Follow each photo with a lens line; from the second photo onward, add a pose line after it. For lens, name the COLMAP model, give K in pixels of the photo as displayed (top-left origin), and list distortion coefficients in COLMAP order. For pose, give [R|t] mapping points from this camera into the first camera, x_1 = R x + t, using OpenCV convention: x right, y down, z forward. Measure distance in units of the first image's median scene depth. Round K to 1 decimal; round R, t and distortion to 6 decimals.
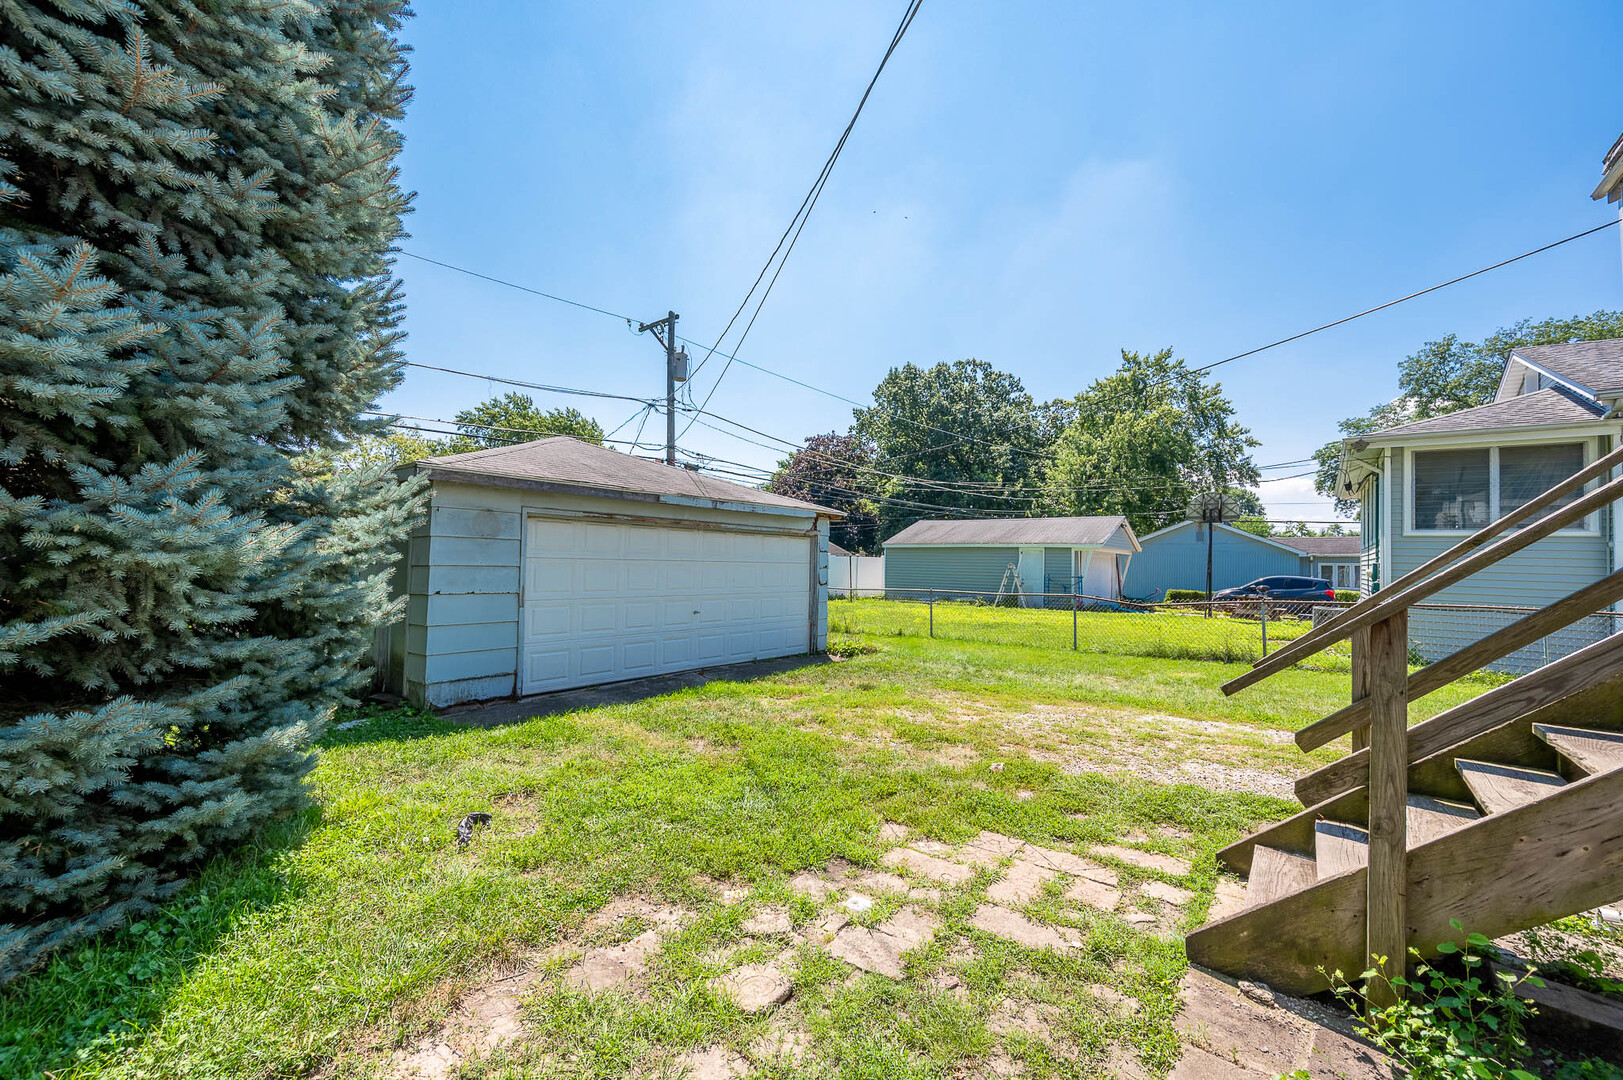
lens RADIAL K [[655.8, 0, 810.1], [0, 655.8, 545.9], [0, 0, 1]] dist [-0.007874, 0.000080]
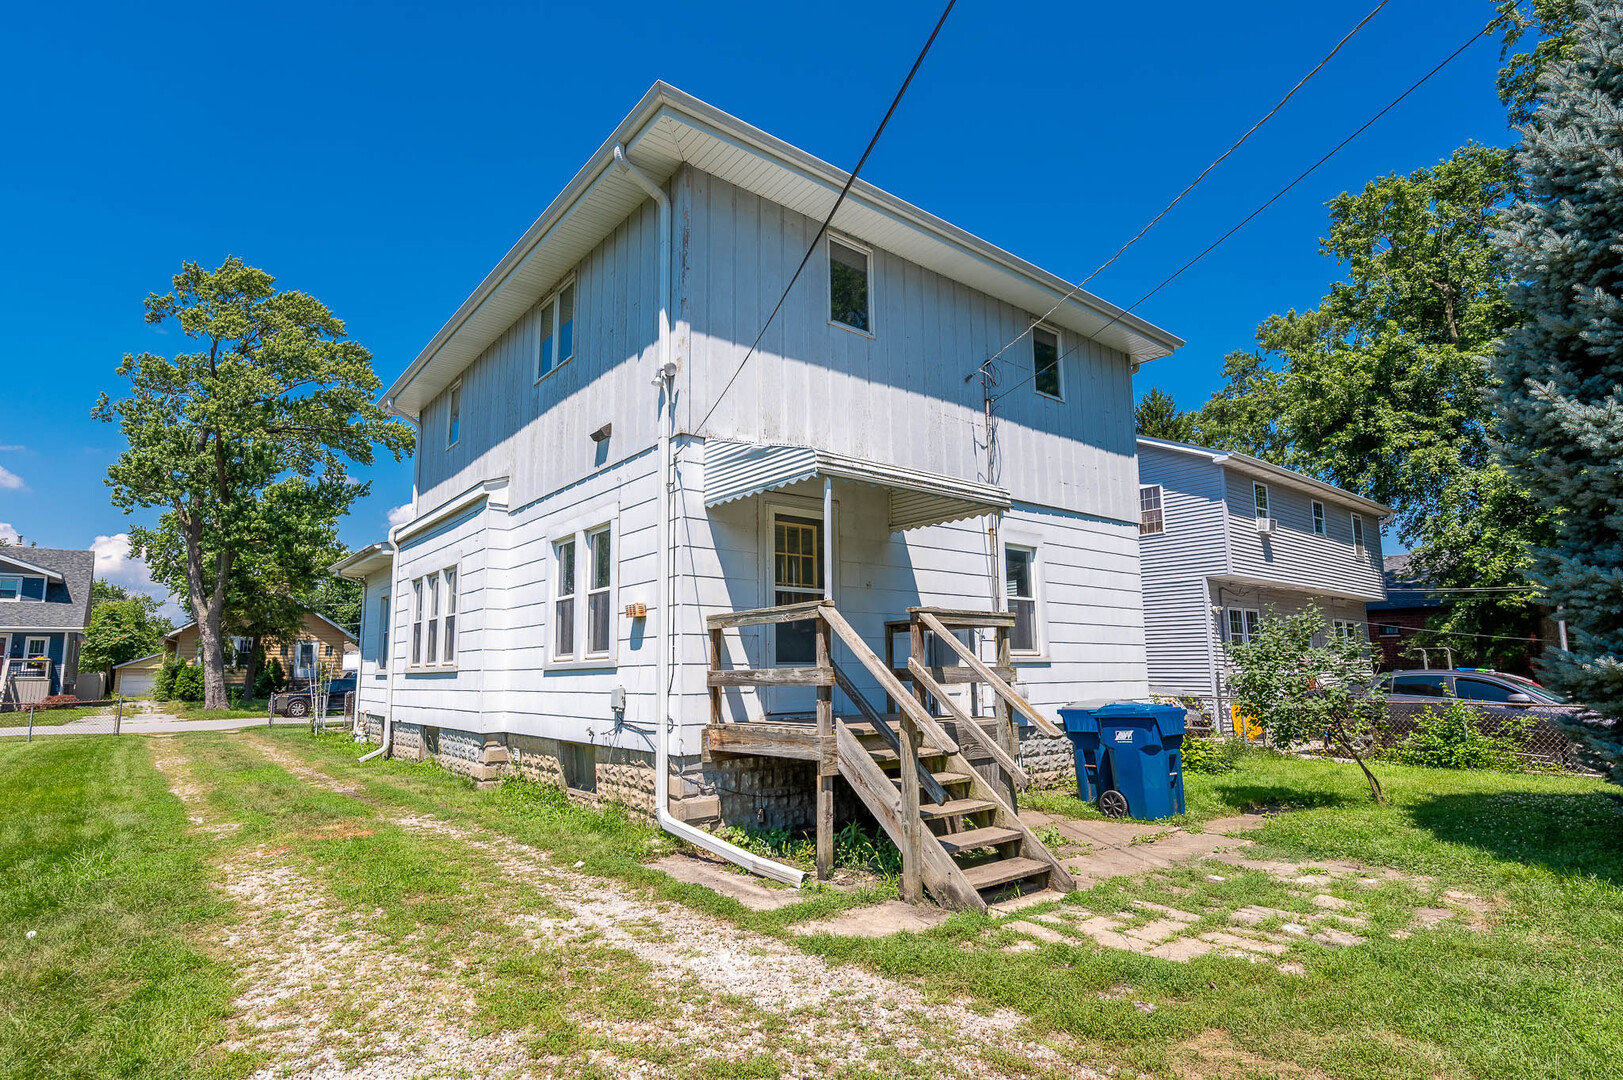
lens RADIAL K [[827.8, 0, 811.5], [0, 827.8, 540.0], [0, 0, 1]] dist [-0.000042, -0.000005]
pose [[-0.975344, 0.017662, 0.219981, 0.593278], [-0.021223, 0.984666, -0.173153, 0.063752], [-0.219666, -0.173552, -0.960014, 2.718931]]
